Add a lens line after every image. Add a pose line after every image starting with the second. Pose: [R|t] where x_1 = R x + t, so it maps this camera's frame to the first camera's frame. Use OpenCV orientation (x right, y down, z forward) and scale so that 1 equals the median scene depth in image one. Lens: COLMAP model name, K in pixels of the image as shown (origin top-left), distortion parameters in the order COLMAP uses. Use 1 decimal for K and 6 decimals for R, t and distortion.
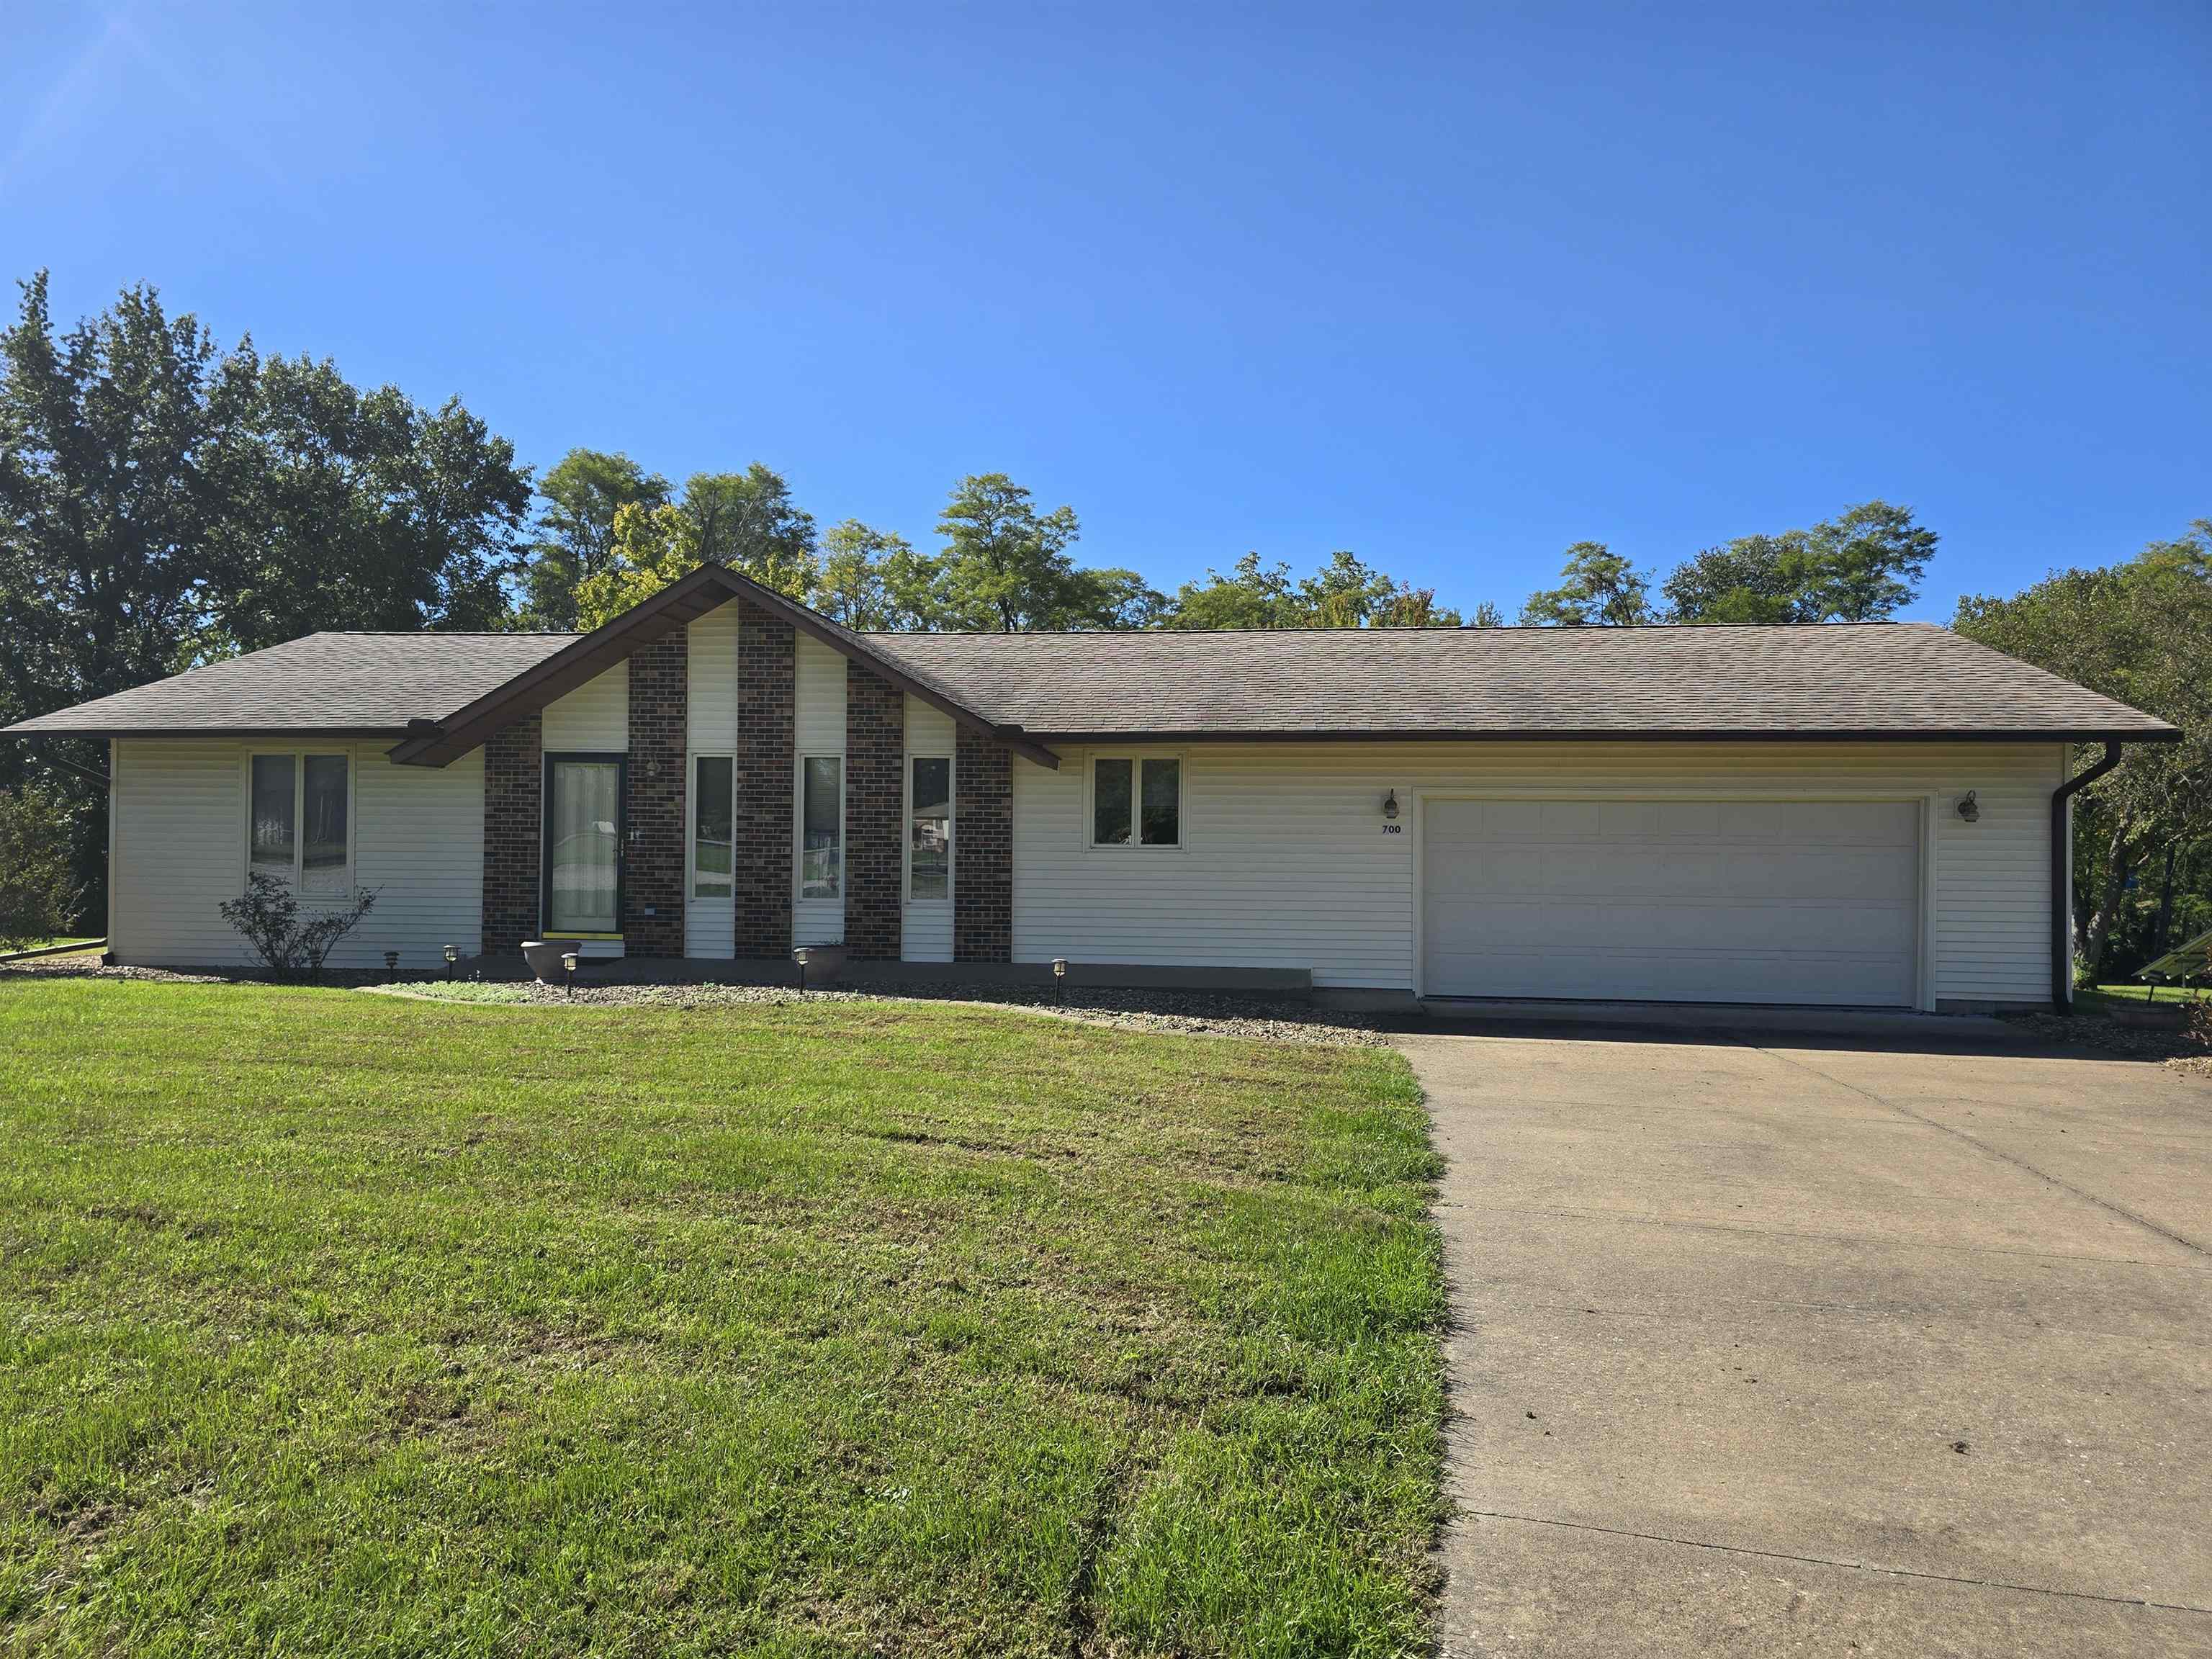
lens RADIAL K [[1479.4, 0, 1097.7], [0, 1479.4, 833.2], [0, 0, 1]] dist [0.064158, -0.057036]
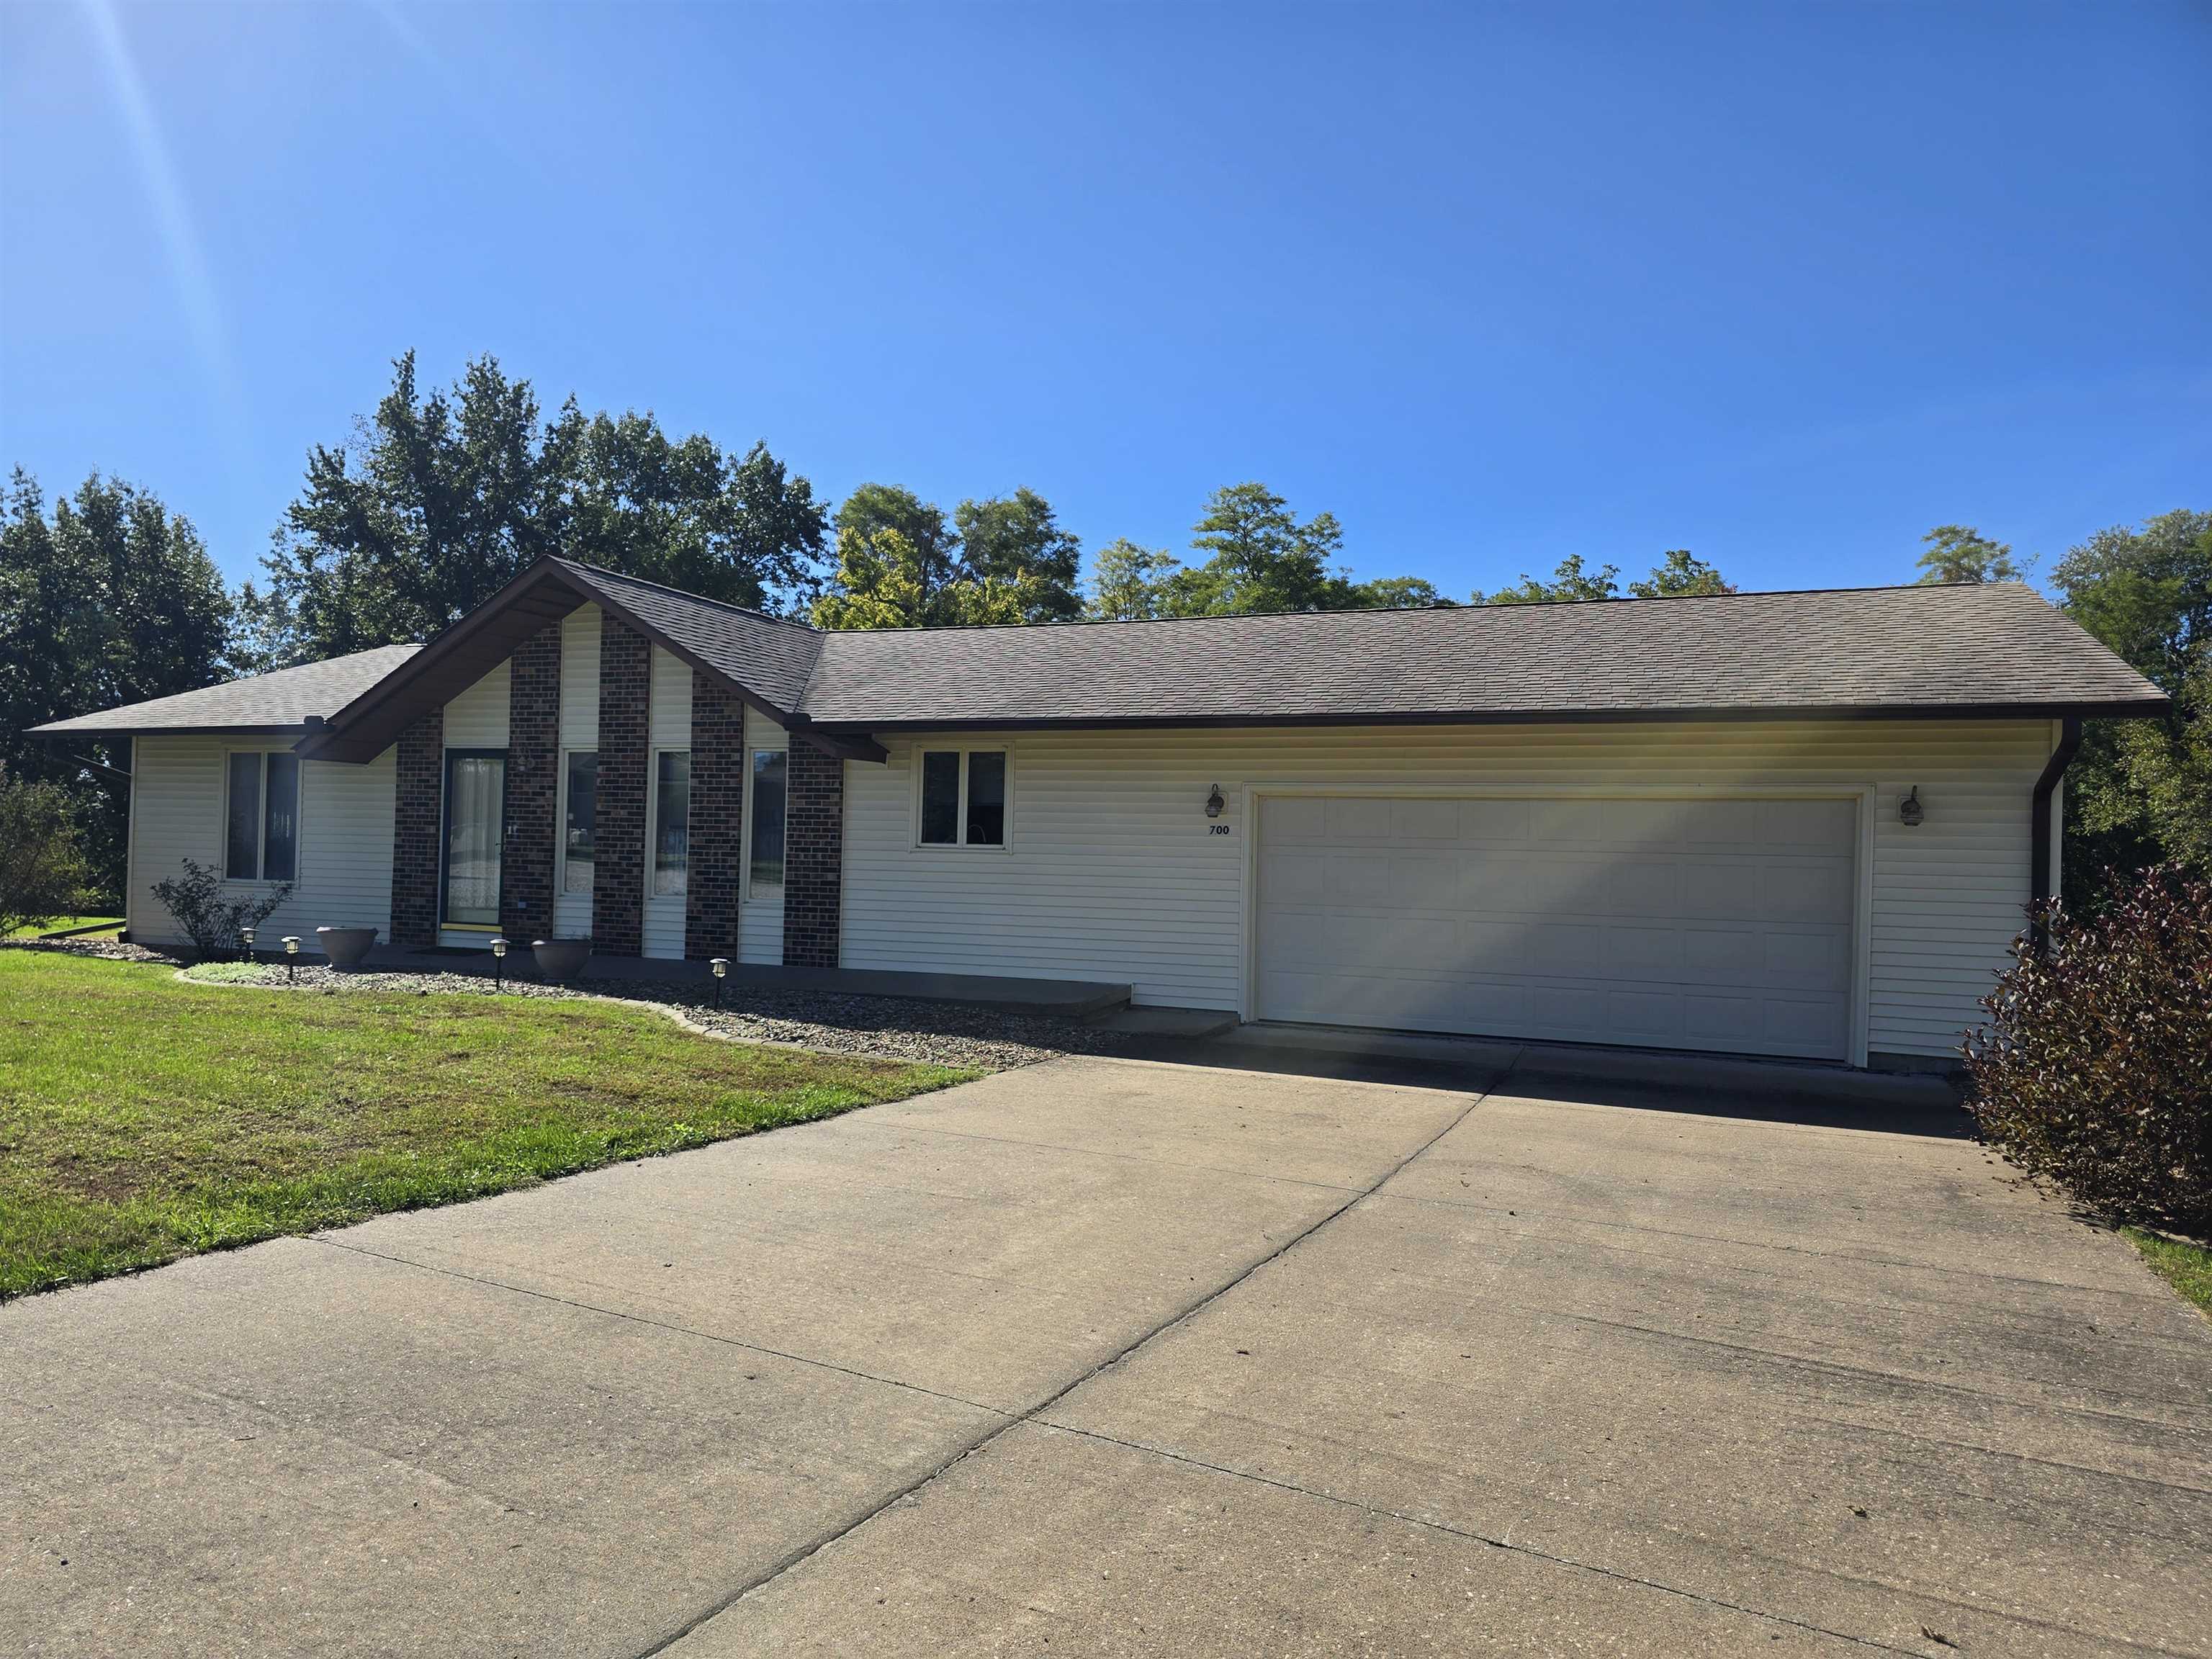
lens RADIAL K [[1479.4, 0, 1087.9], [0, 1479.4, 843.6], [0, 0, 1]] dist [0.064158, -0.057036]
pose [[0.963031, 0.012686, -0.269092, 0.336798], [-0.015466, 0.999847, -0.008216, 0.013109], [0.268947, 0.012074, 0.963079, 0.123898]]
